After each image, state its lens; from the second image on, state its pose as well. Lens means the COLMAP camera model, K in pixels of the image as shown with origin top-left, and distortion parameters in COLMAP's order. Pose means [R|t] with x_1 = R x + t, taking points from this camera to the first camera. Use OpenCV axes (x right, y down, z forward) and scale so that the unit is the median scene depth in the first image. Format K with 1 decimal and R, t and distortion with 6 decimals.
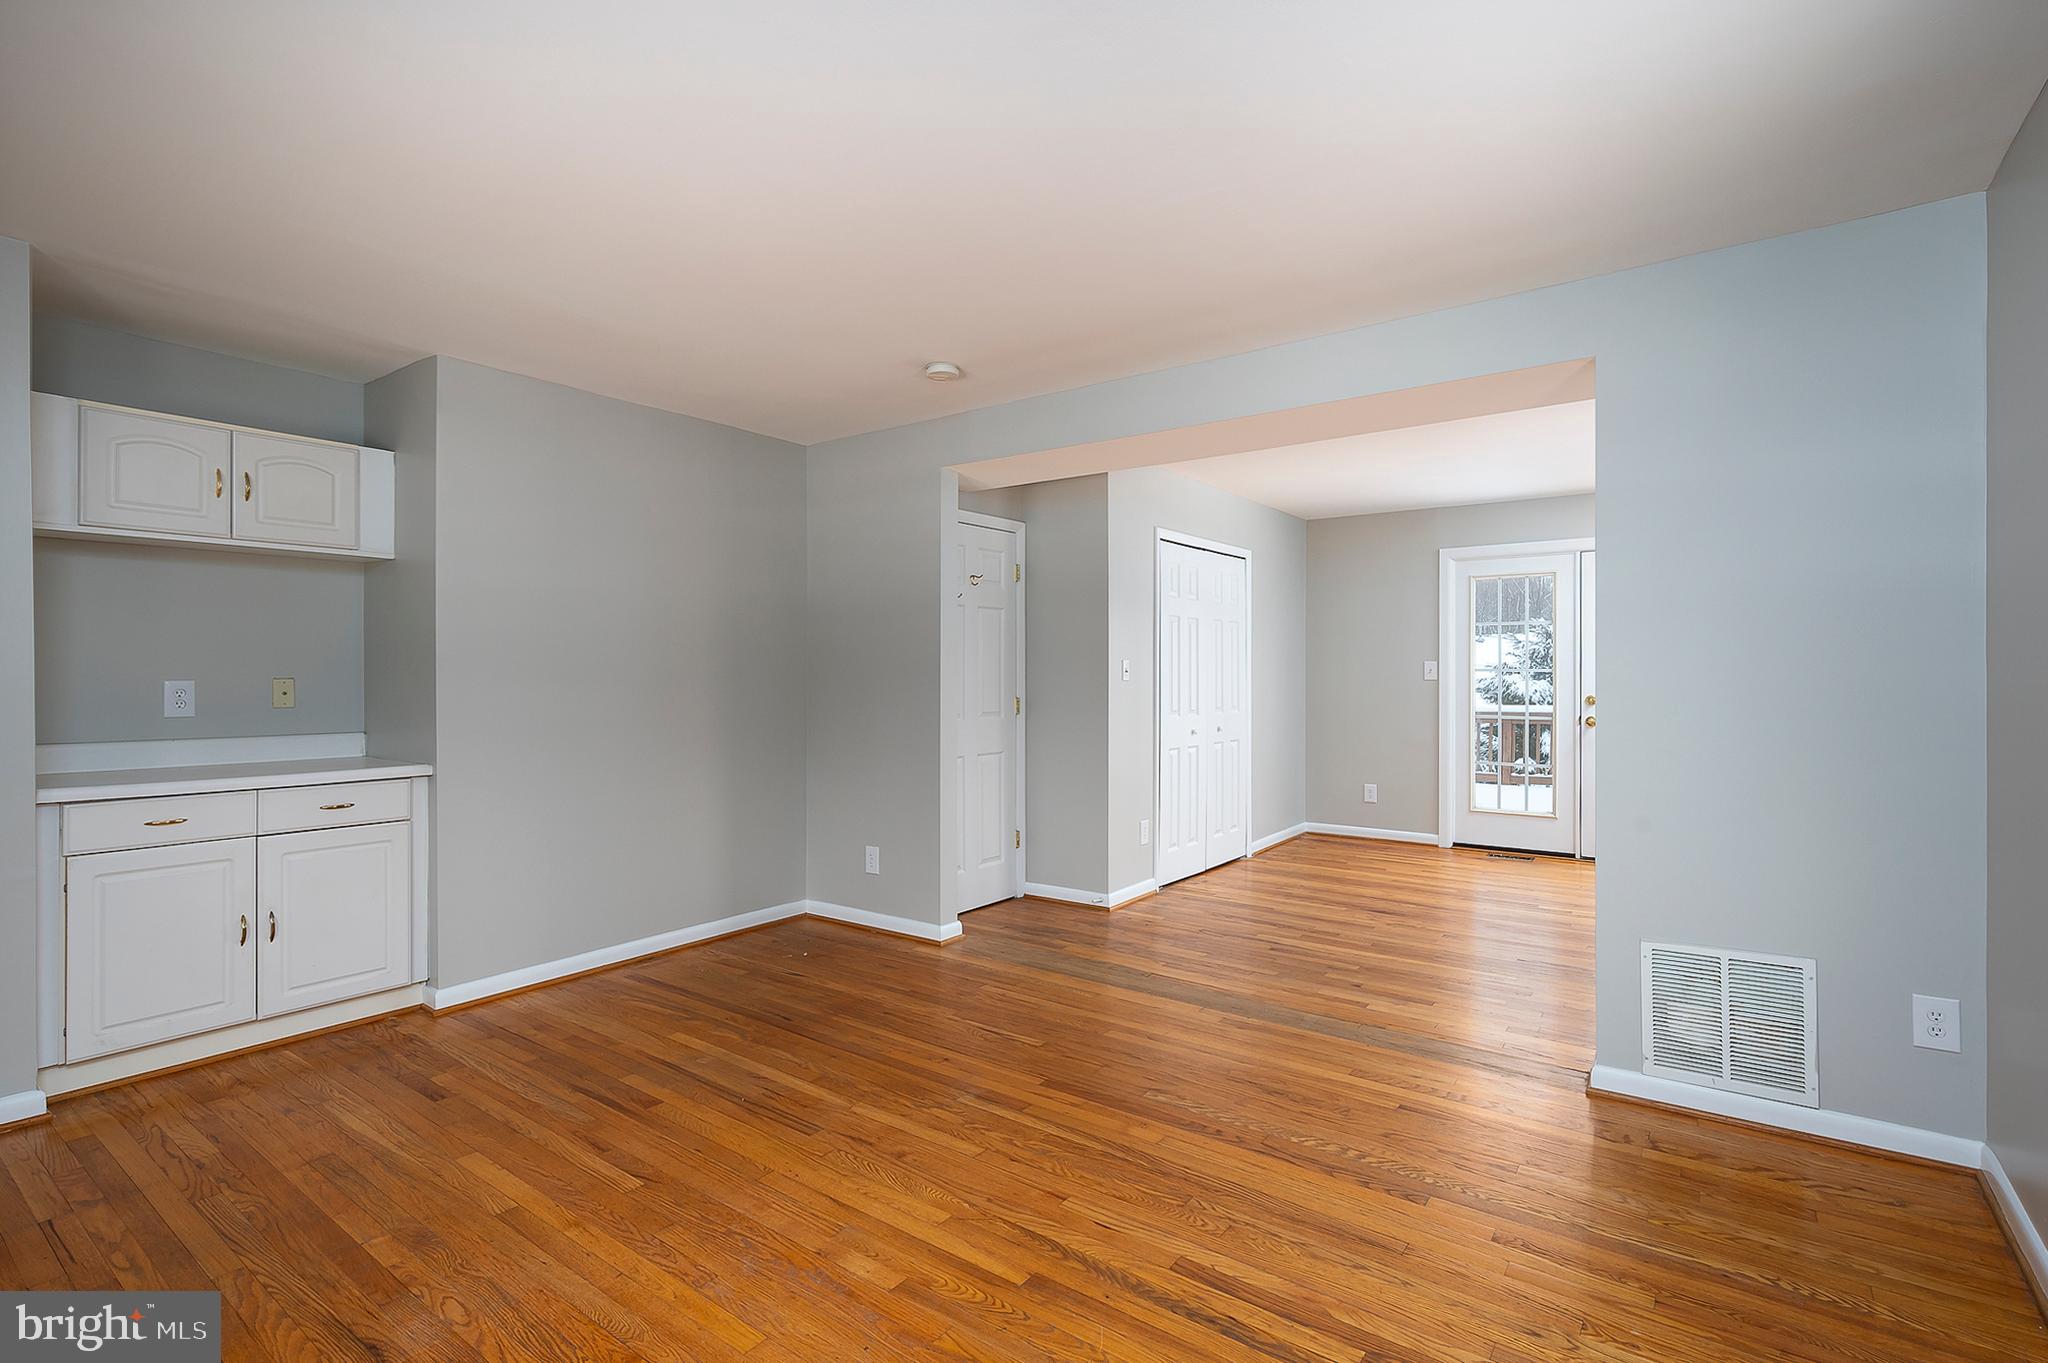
lens RADIAL K [[974.3, 0, 1024.0], [0, 974.3, 681.5], [0, 0, 1]] dist [-0.000855, 0.000145]
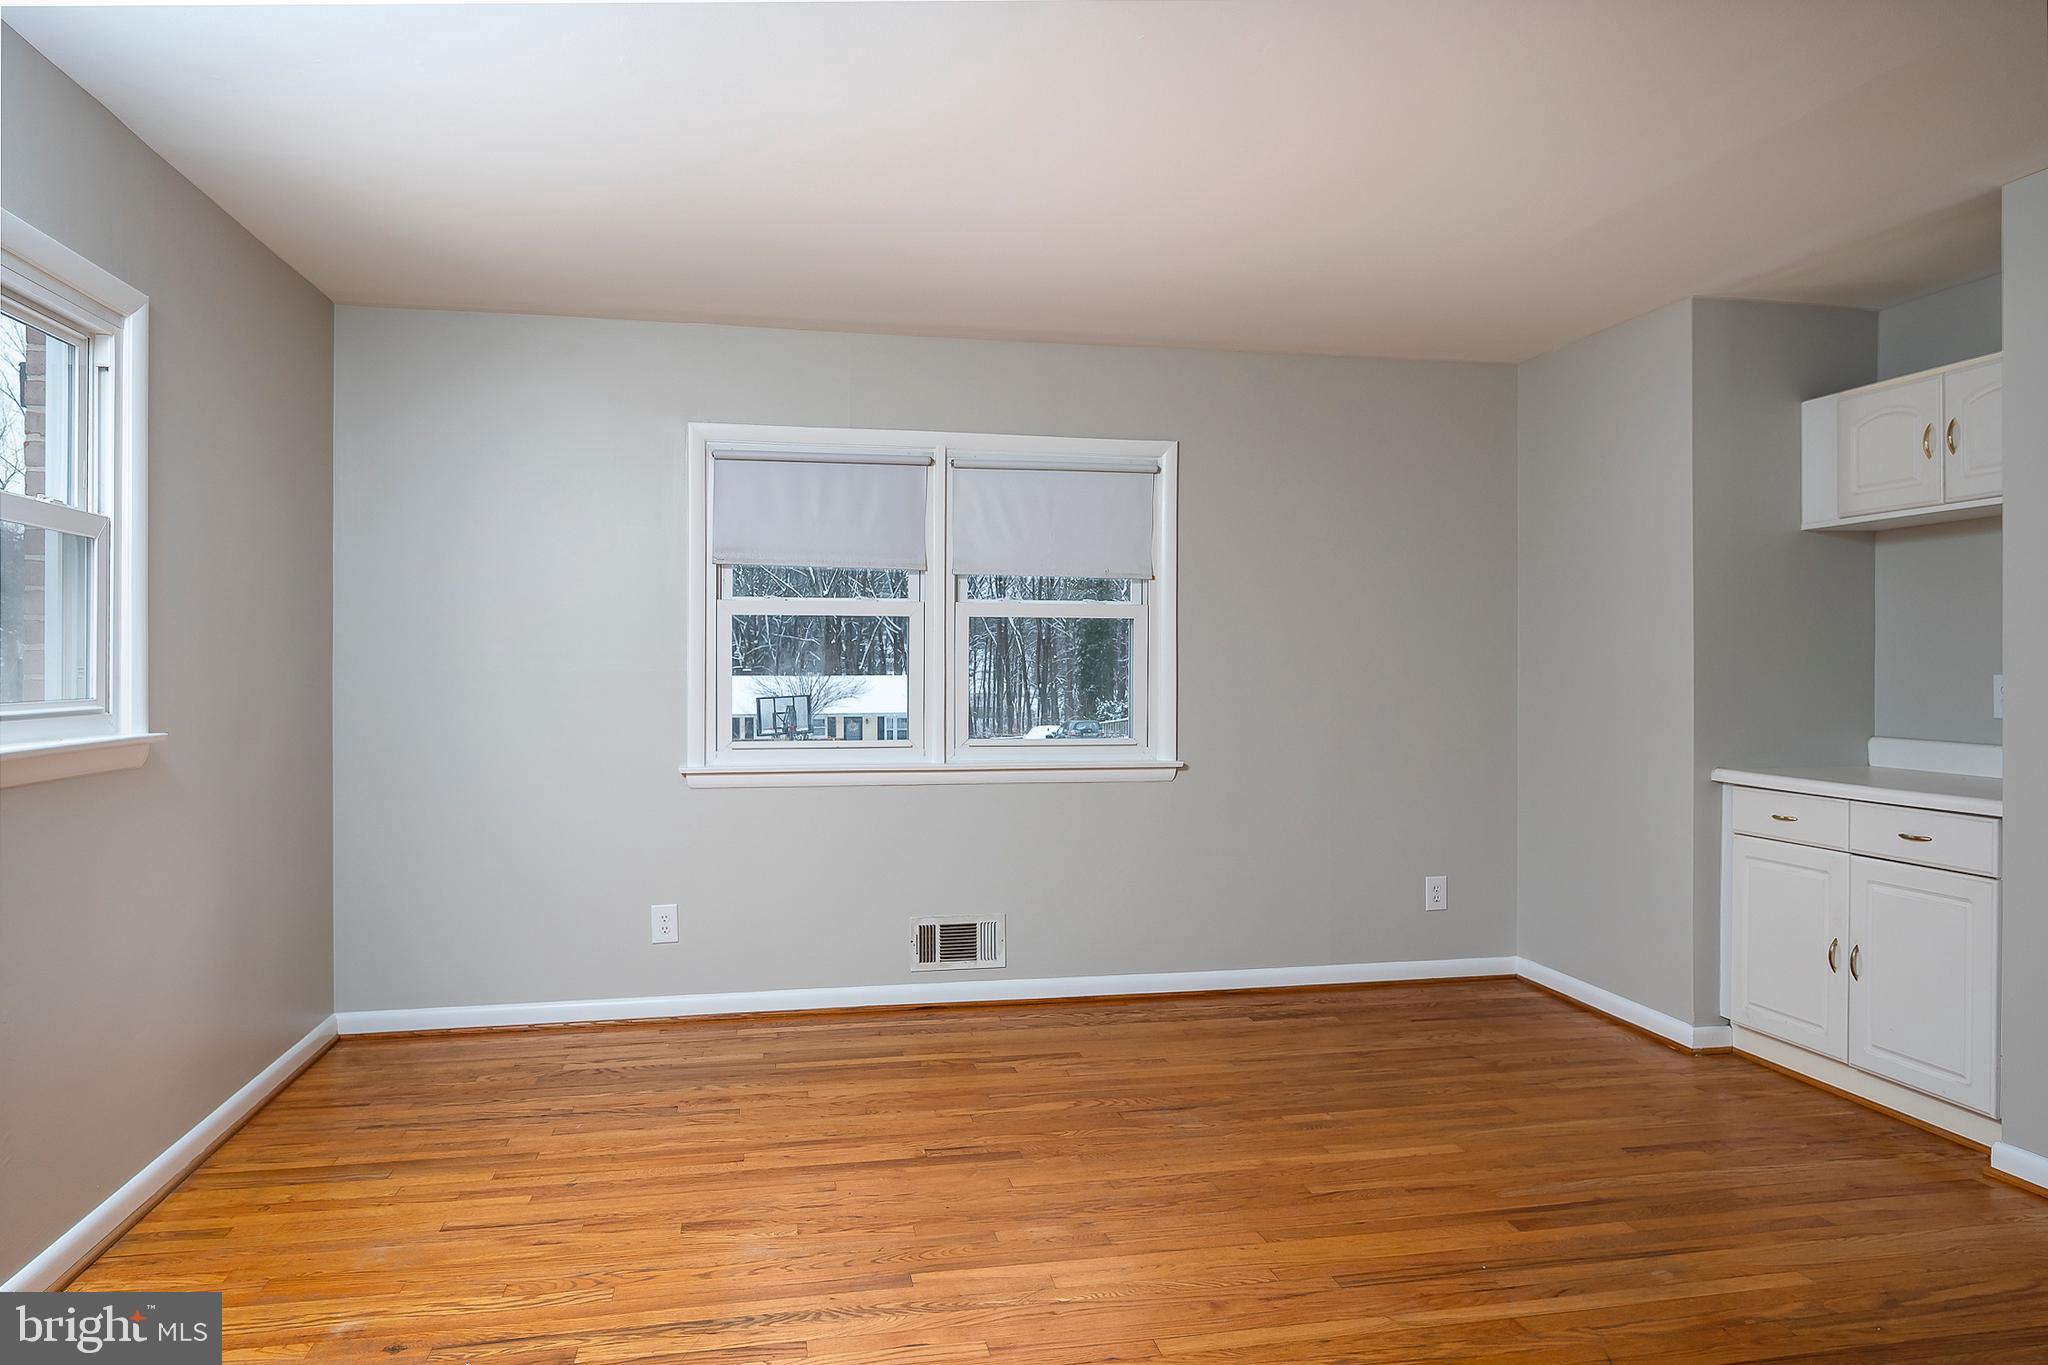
lens RADIAL K [[1296.5, 0, 1024.0], [0, 1296.5, 682.5], [0, 0, 1]] dist [0.000595, -0.000597]
pose [[-0.675789, 0.008606, -0.737045, 0.608479], [-0.004116, 0.999872, 0.015448, -0.008898], [0.737084, 0.013473, -0.675667, 1.341910]]
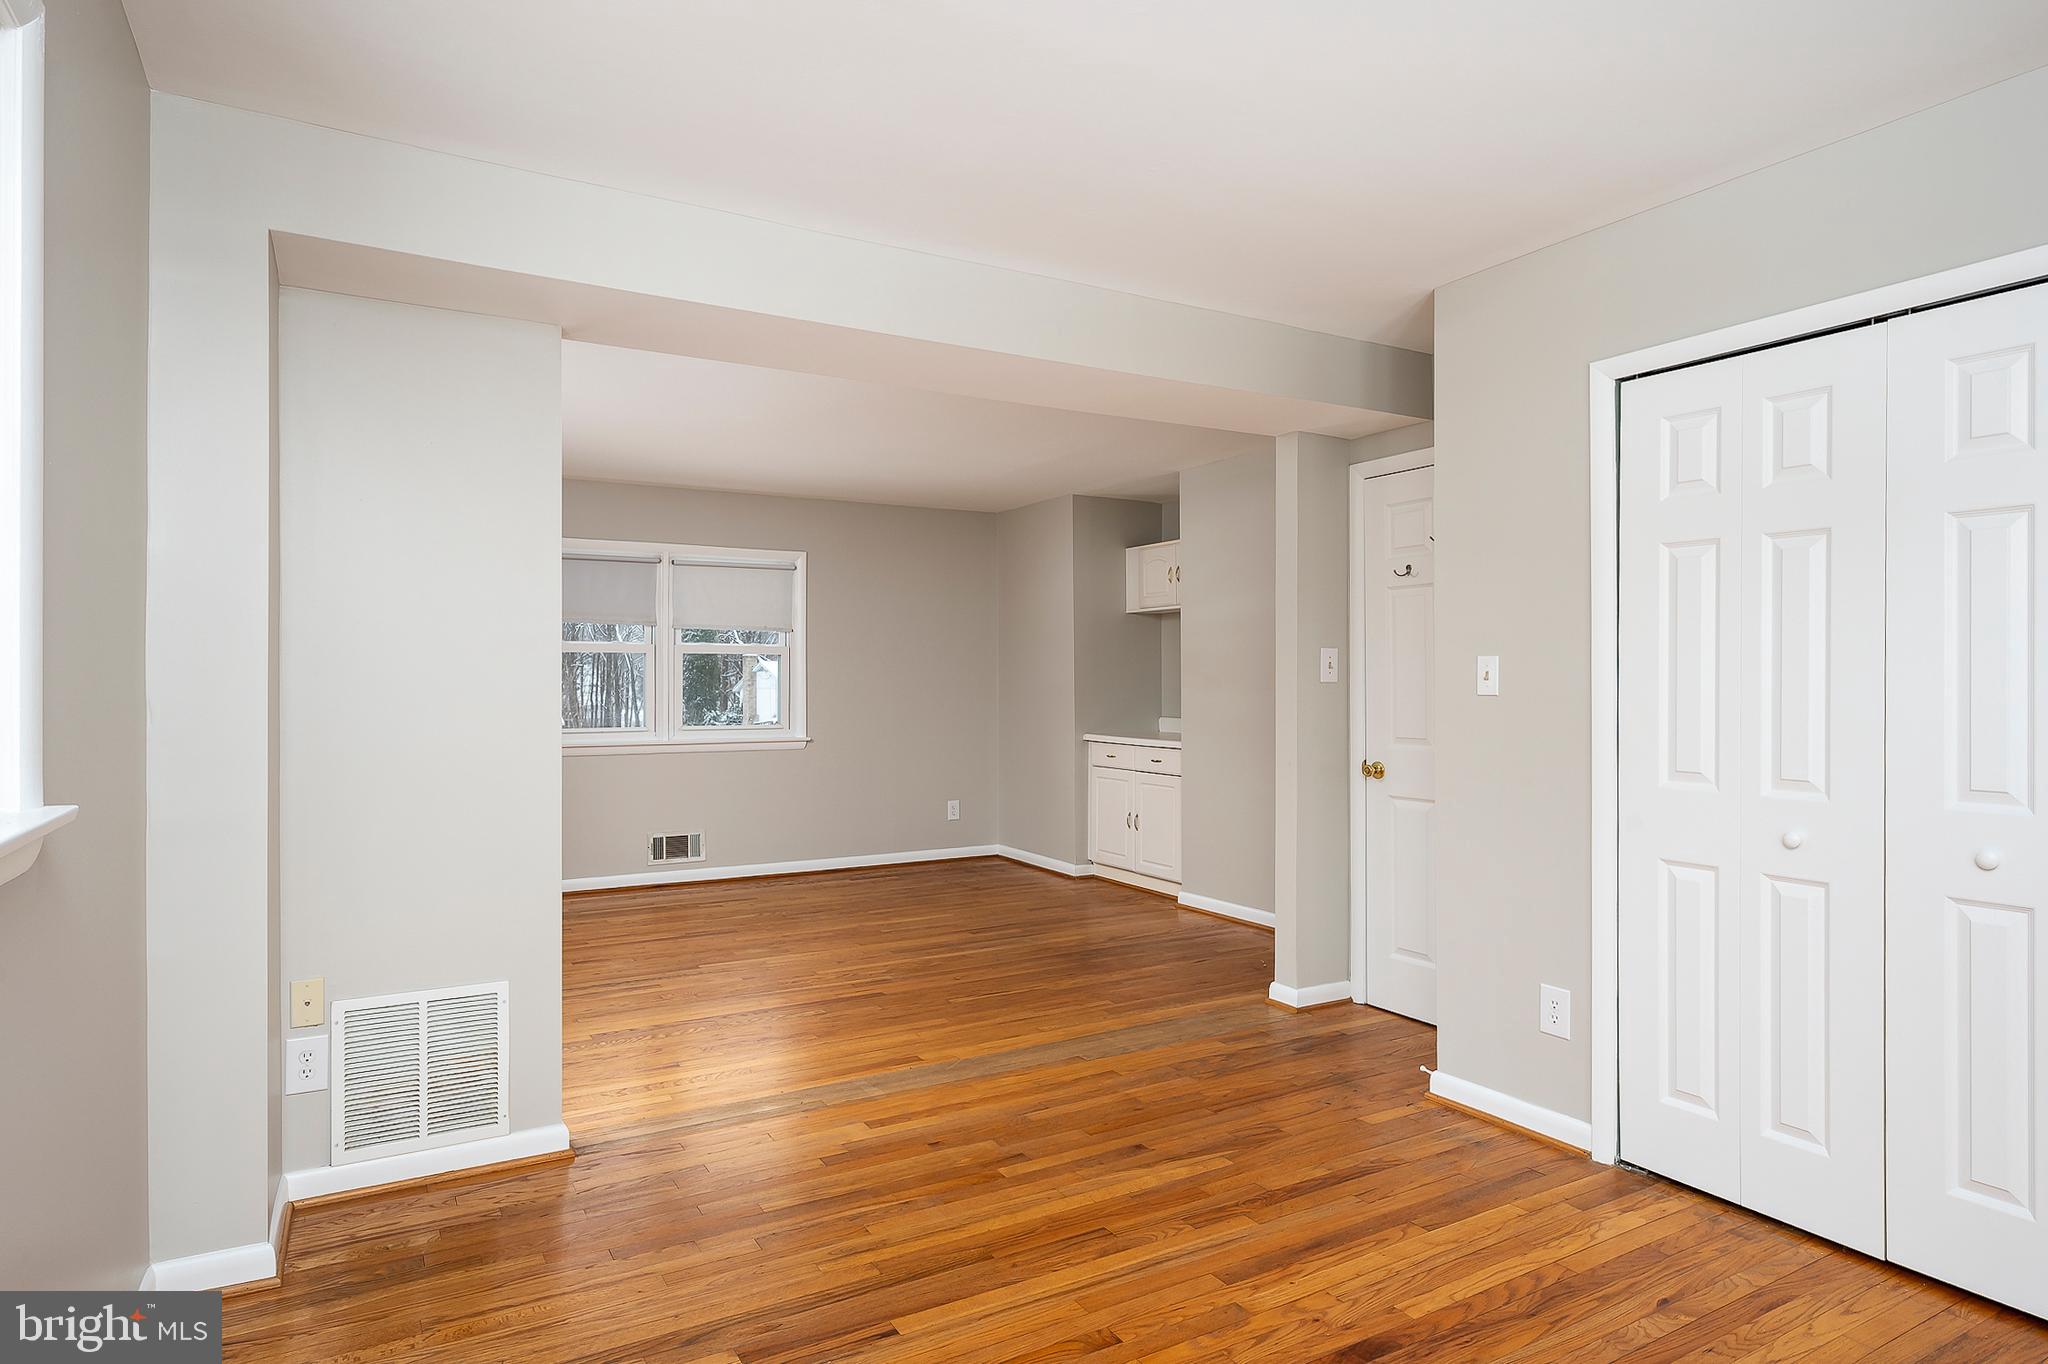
lens RADIAL K [[1136.4, 0, 1024.0], [0, 1136.4, 682.0], [0, 0, 1]] dist [-0.026527, 0.000161]
pose [[-0.396260, 0.001825, -0.918137, 1.362859], [-0.003438, 0.999988, 0.003472, -0.015259], [0.918132, 0.004533, -0.396249, 1.797563]]
